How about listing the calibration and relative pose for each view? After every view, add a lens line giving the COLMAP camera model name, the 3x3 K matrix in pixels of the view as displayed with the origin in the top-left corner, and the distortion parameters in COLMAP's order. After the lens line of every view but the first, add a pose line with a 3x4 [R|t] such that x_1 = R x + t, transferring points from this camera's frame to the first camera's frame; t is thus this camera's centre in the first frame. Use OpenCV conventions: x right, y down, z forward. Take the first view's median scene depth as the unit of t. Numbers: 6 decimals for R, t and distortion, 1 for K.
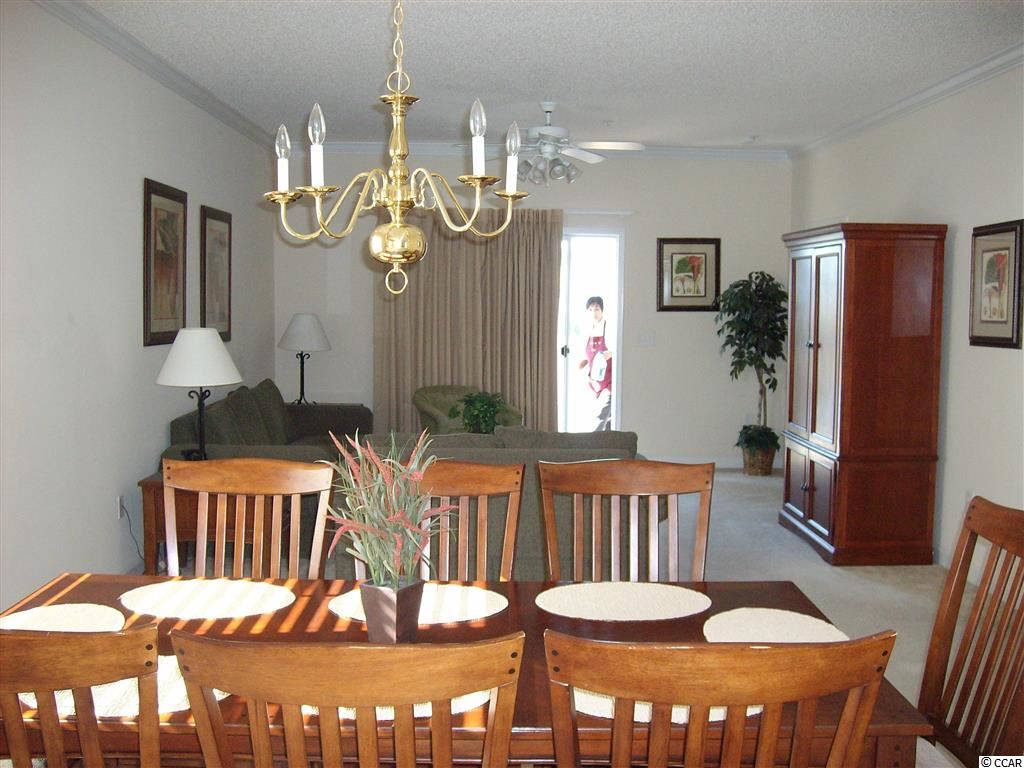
lens RADIAL K [[1032.7, 0, 534.1], [0, 1032.7, 385.4], [0, 0, 1]] dist [-0.223961, 0.207074]
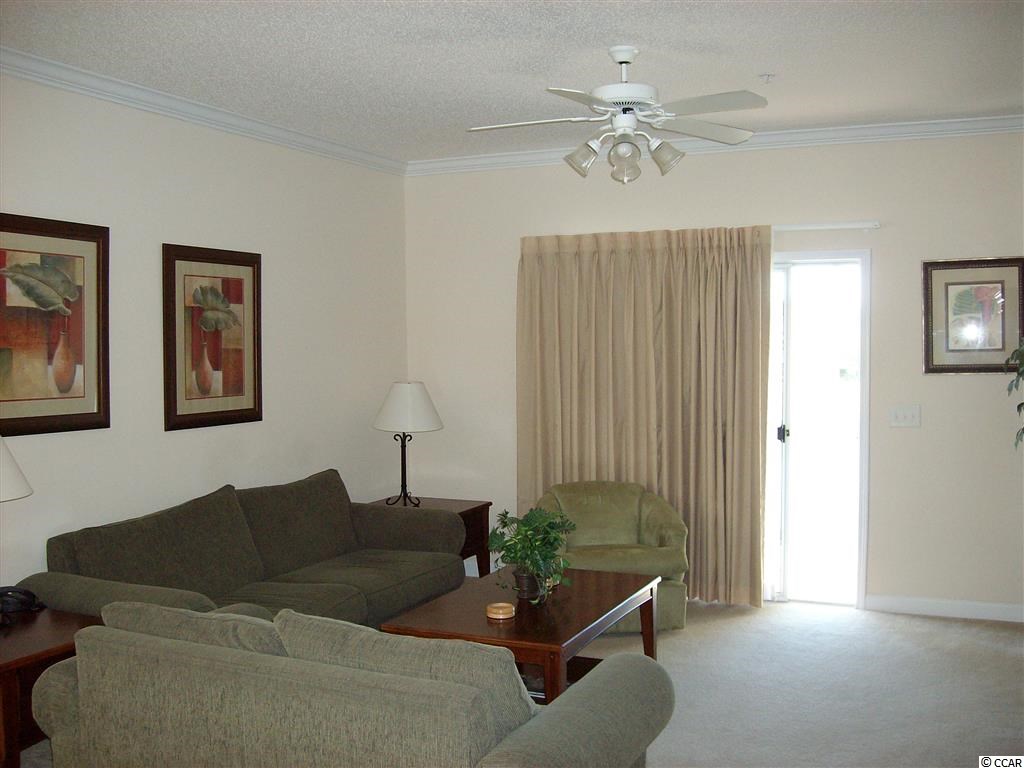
lens RADIAL K [[1032.7, 0, 534.1], [0, 1032.7, 385.4], [0, 0, 1]] dist [-0.223961, 0.207074]
pose [[0.905957, -0.001839, -0.423365, 0.172034], [-0.016149, 0.999113, -0.038898, -0.037075], [0.423061, 0.042077, 0.905124, 0.330923]]
